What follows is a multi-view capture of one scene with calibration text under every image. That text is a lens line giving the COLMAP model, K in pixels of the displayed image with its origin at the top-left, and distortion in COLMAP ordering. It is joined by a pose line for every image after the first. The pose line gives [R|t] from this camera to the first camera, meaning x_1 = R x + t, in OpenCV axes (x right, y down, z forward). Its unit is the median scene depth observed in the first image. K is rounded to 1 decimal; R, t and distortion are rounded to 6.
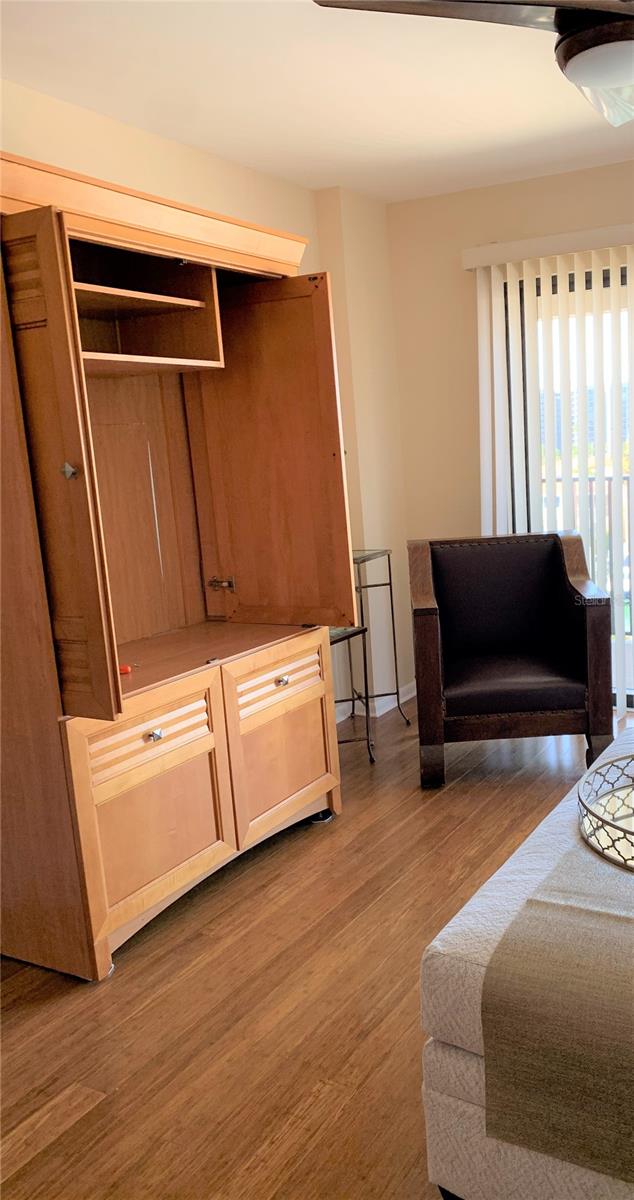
lens RADIAL K [[917.1, 0, 317.0], [0, 917.1, 600.0], [0, 0, 1]] dist [-0.006323, -0.004684]
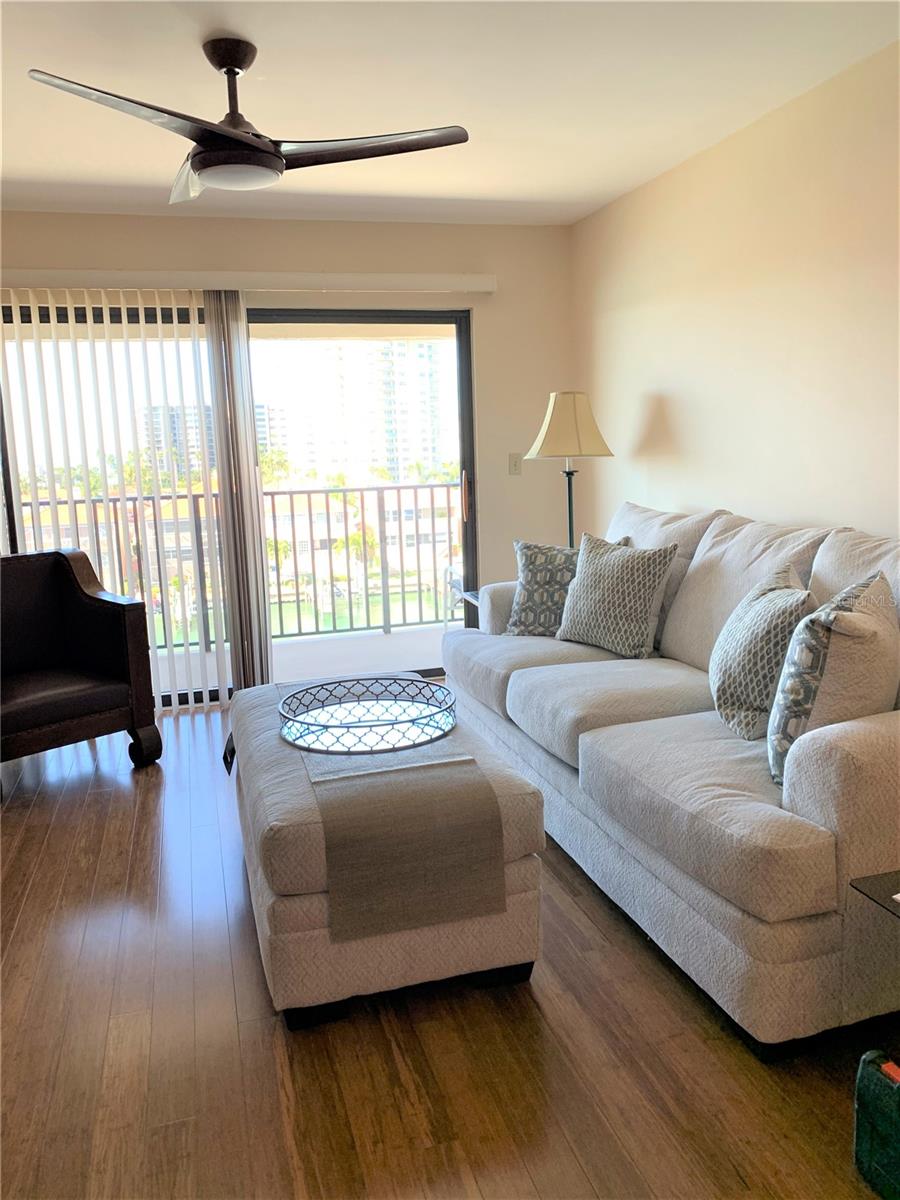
lens RADIAL K [[923.2, 0, 450.7], [0, 923.2, 580.8], [0, 0, 1]] dist [0.013435, -0.002955]
pose [[0.671314, -0.053408, 0.739246, -0.363010], [0.100555, 0.994741, -0.019447, 0.039786], [-0.734320, 0.087390, 0.673155, -0.068815]]
